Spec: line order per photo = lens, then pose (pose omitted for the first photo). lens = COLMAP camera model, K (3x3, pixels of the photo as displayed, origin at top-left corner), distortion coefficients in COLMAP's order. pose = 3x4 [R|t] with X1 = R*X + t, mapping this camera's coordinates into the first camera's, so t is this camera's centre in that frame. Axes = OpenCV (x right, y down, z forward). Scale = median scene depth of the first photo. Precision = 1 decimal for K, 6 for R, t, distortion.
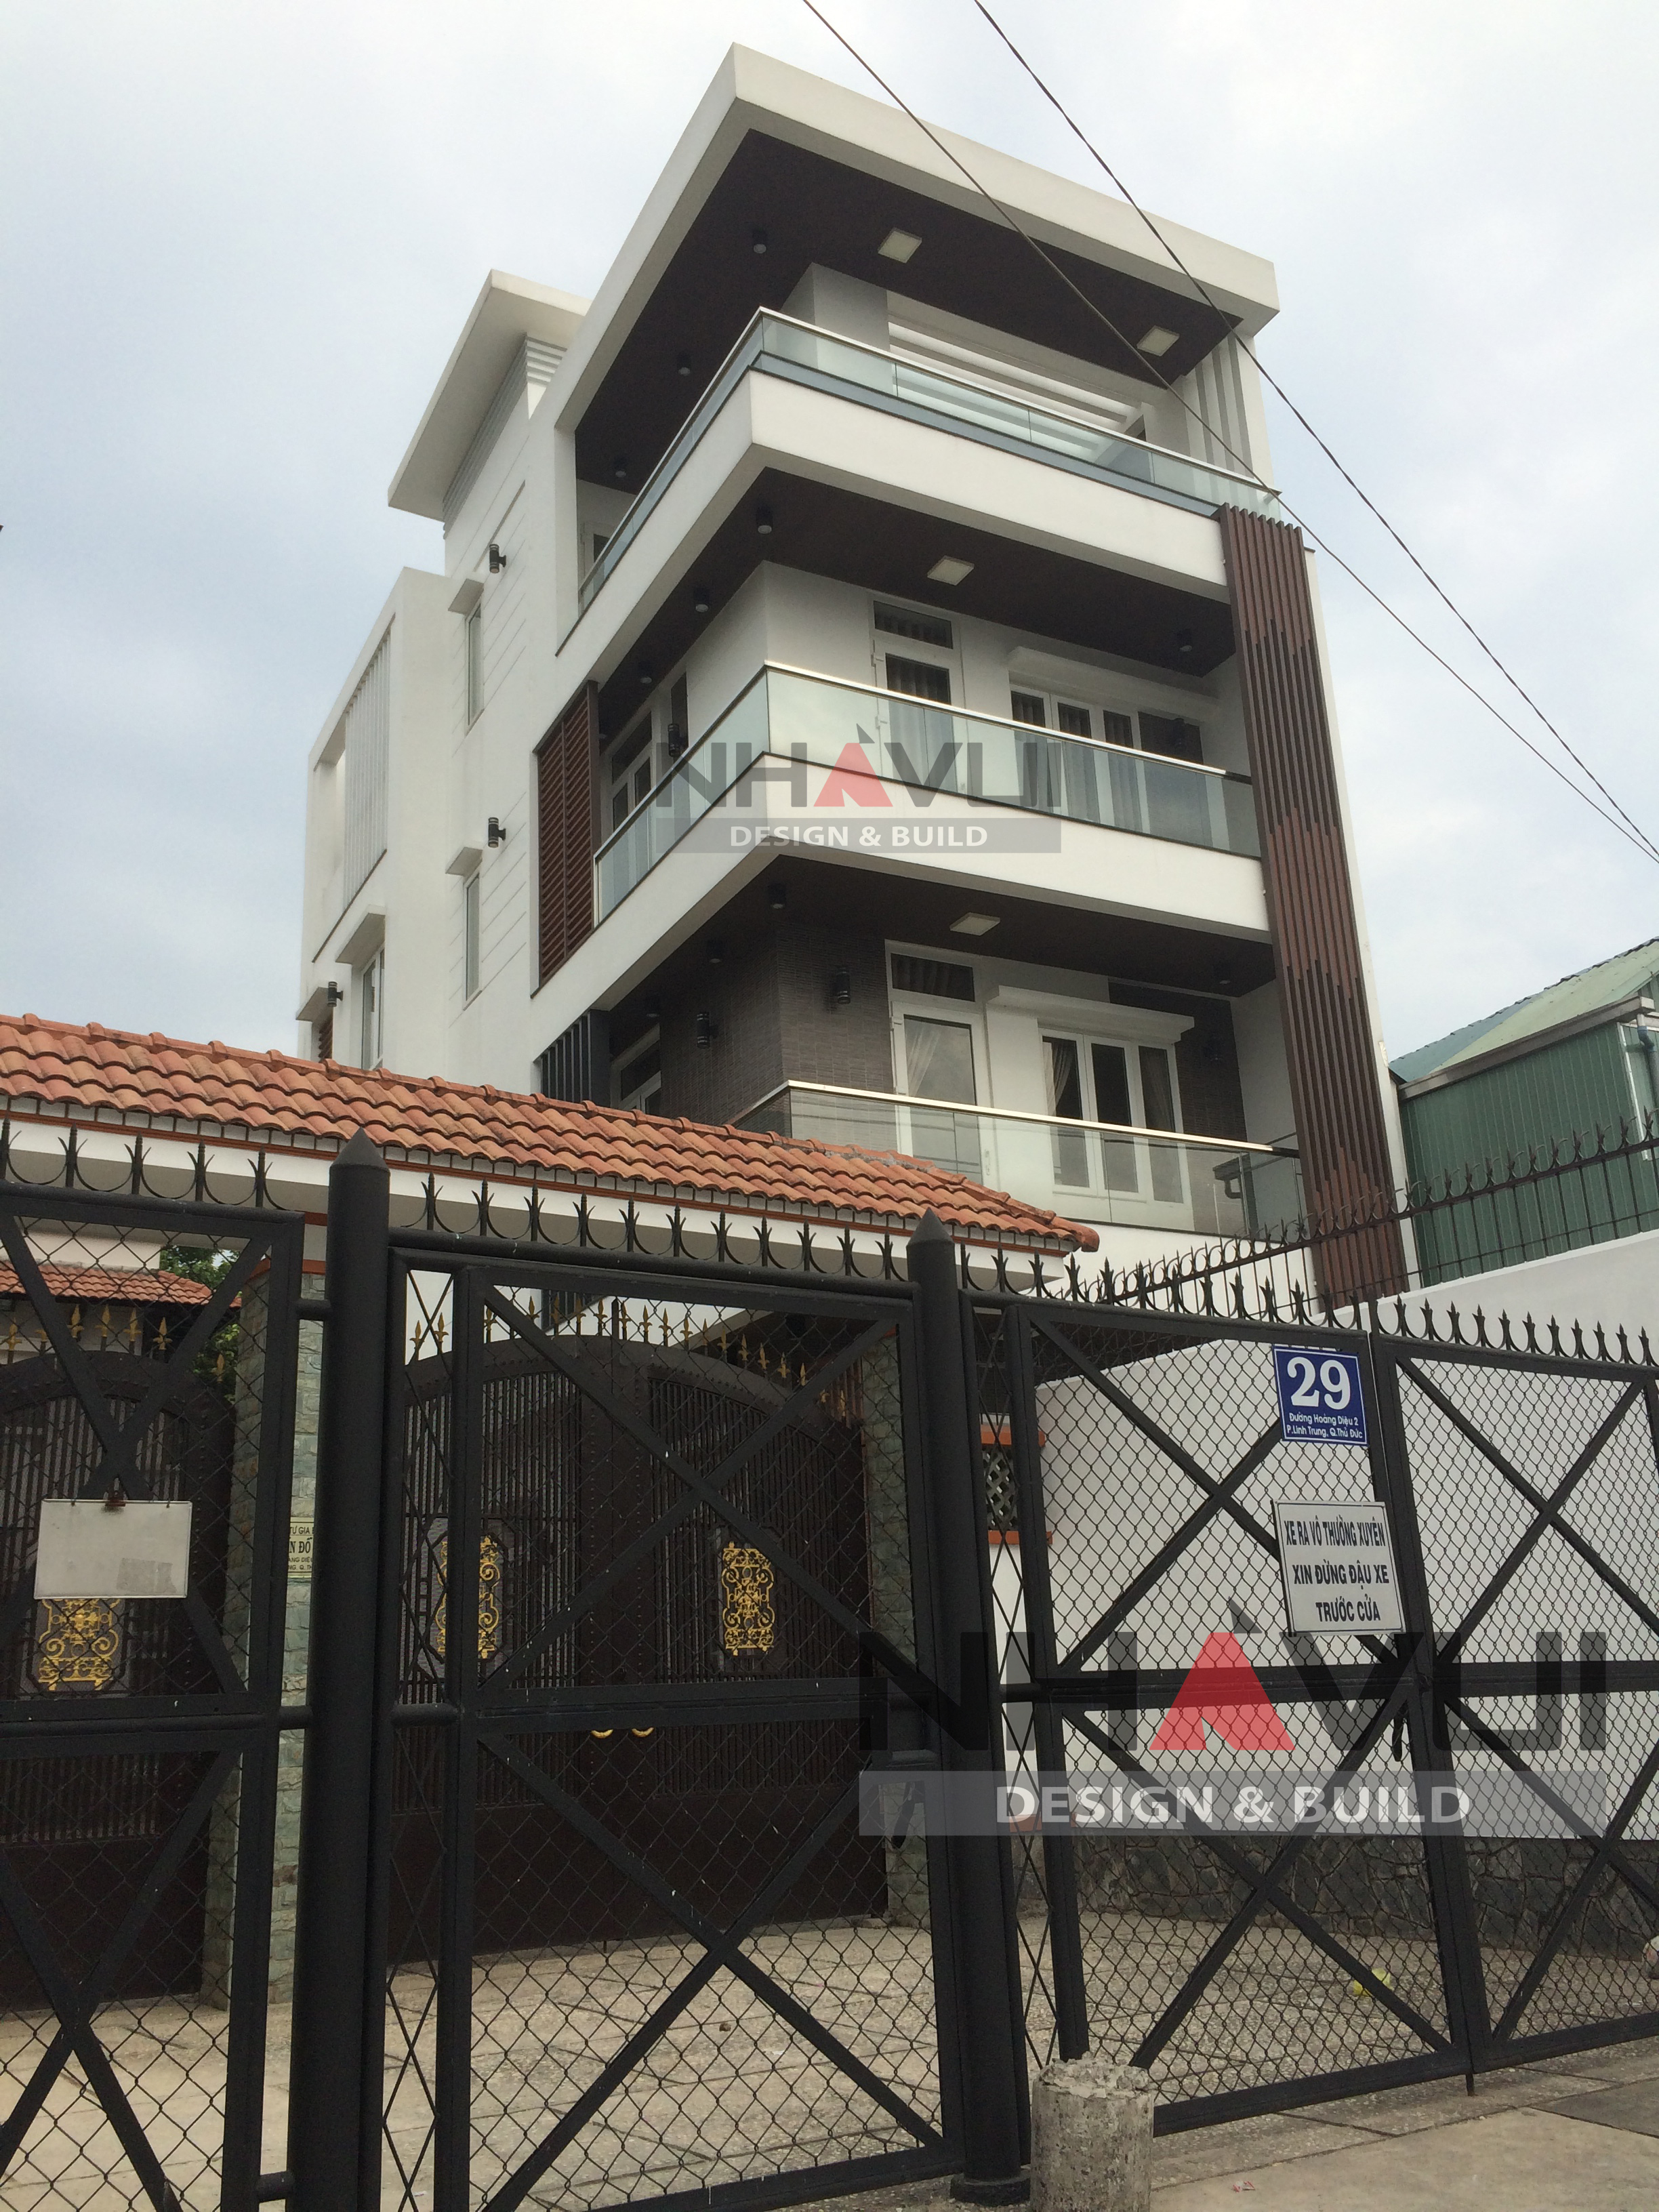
lens RADIAL K [[1881.6, 0, 829.5], [0, 1881.6, 1106.0], [0, 0, 1]] dist [0.049733, 0.002622]
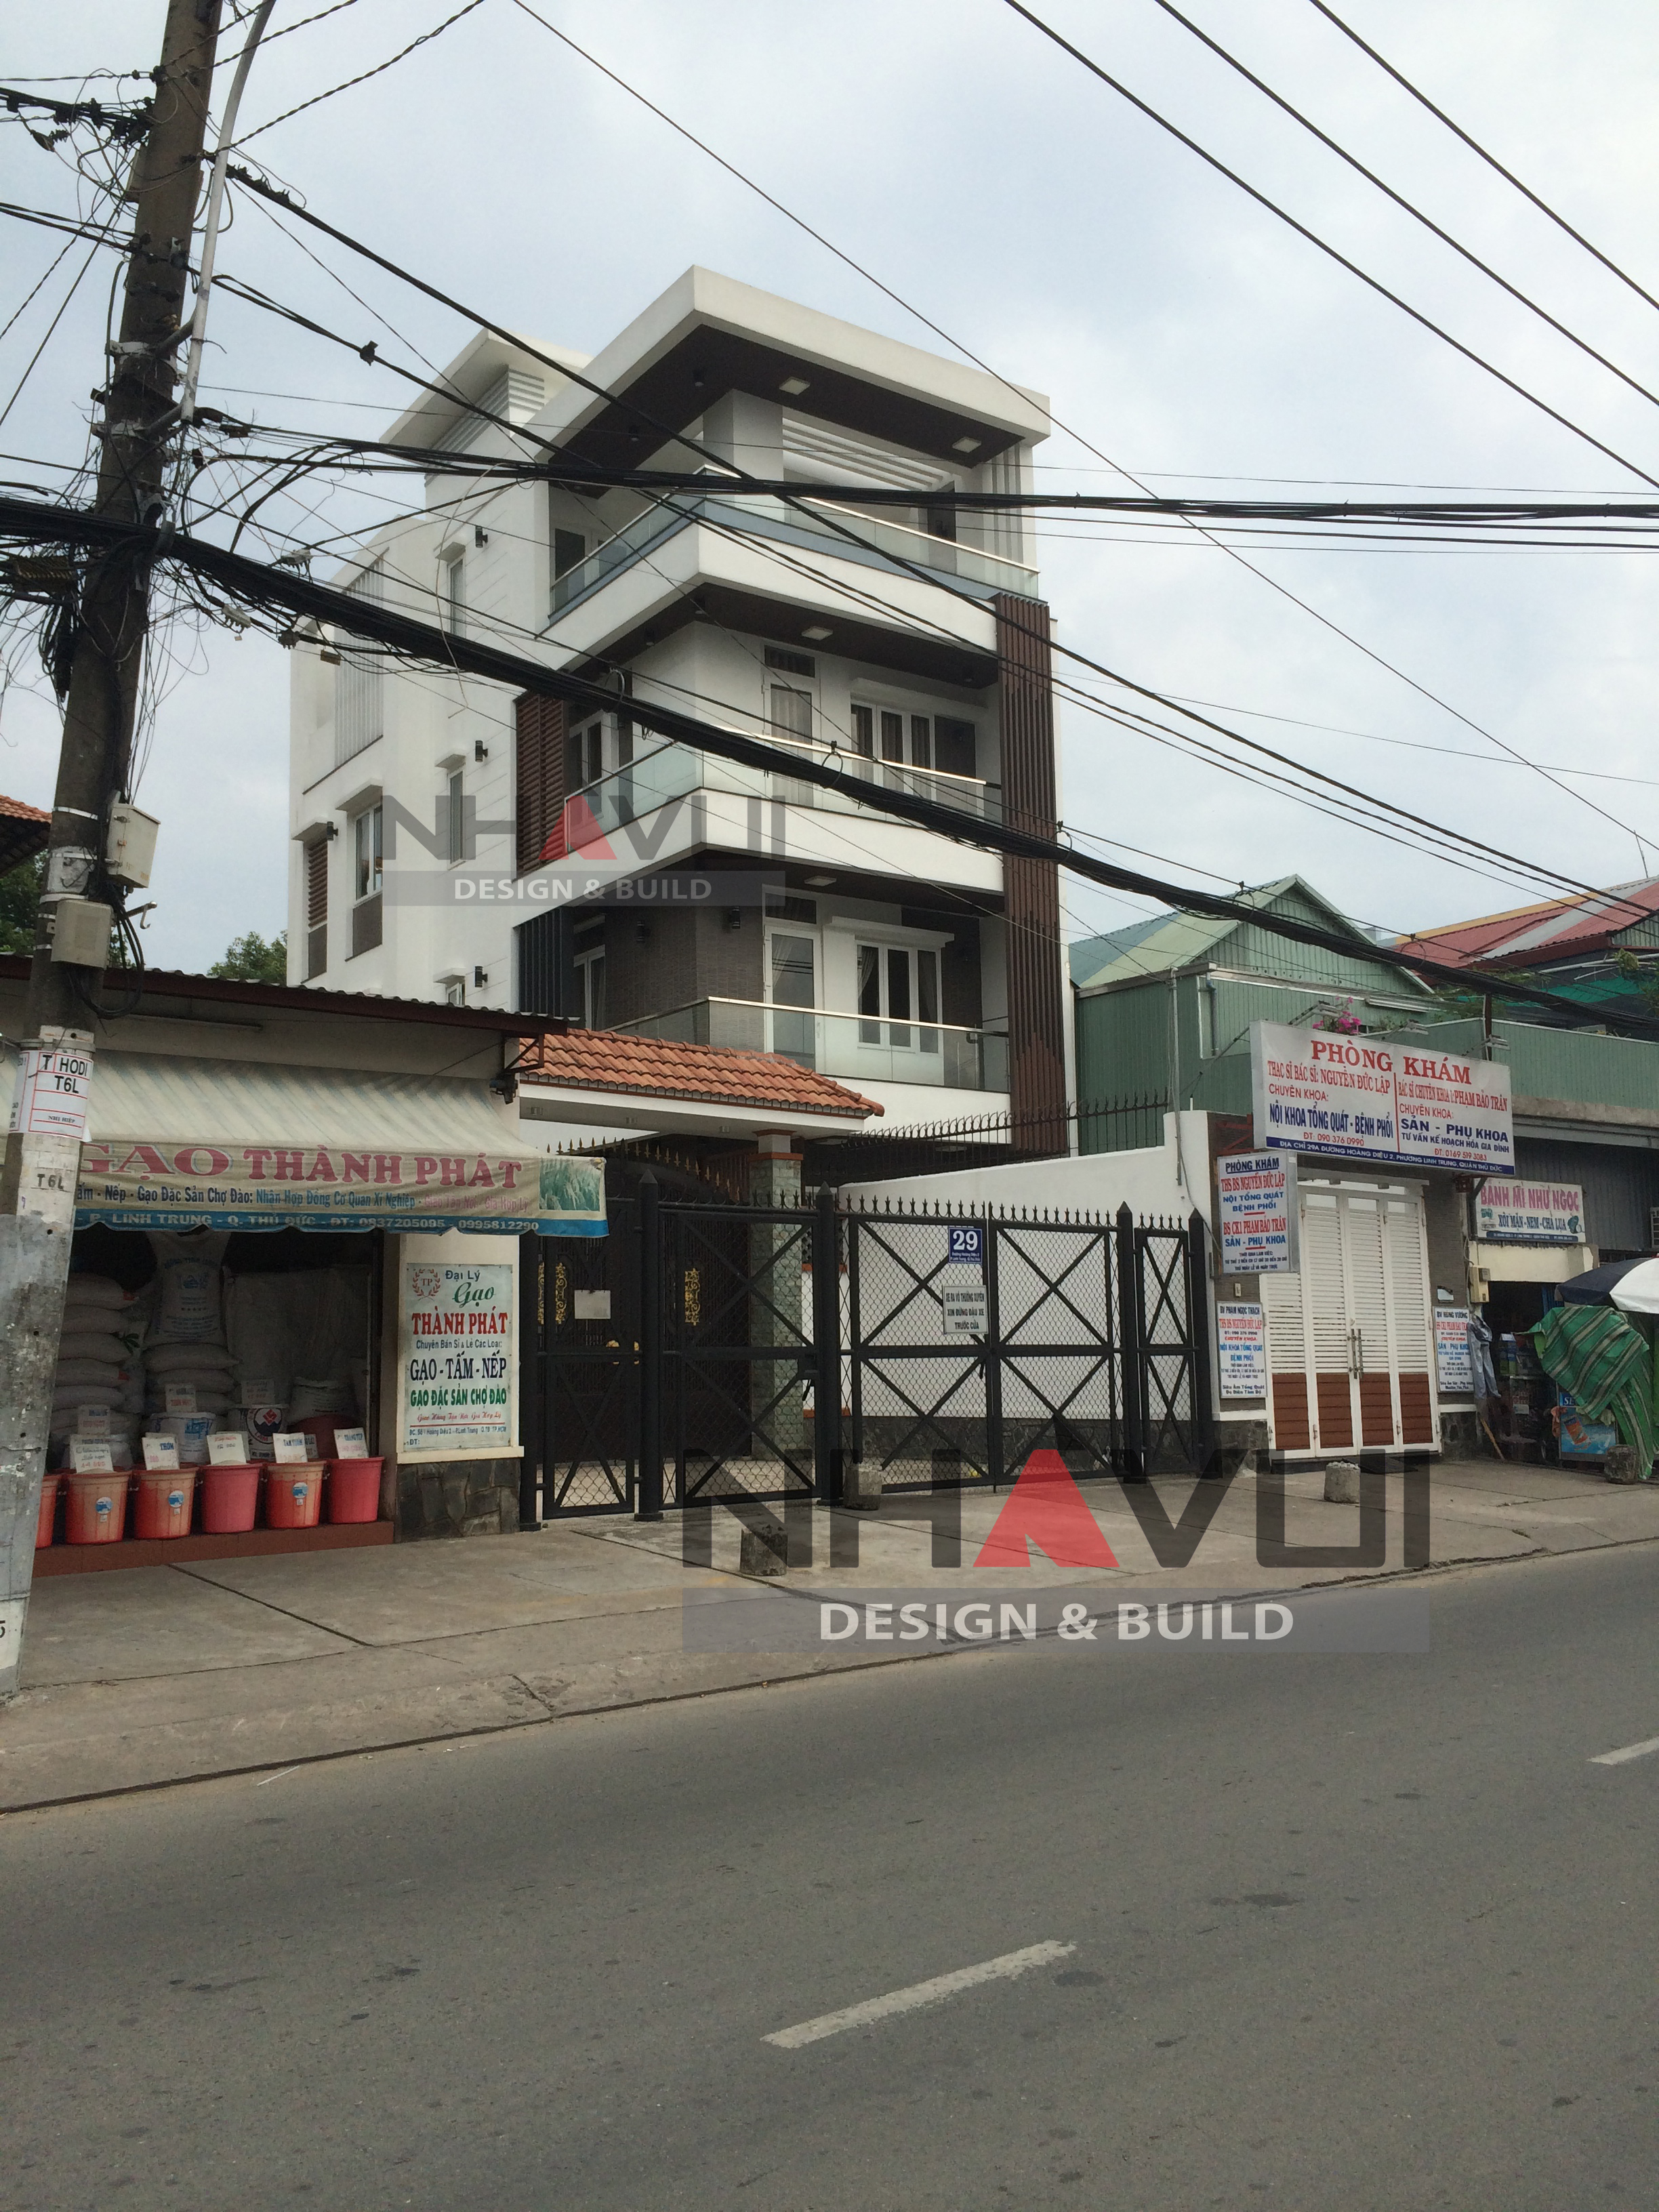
lens RADIAL K [[1881.6, 0, 829.5], [0, 1881.6, 1106.0], [0, 0, 1]] dist [0.049733, 0.002622]
pose [[0.991884, 0.044410, 0.119138, -0.094653], [-0.064753, 0.982837, 0.172737, -0.183738], [-0.109422, -0.179050, 0.977736, -0.576846]]
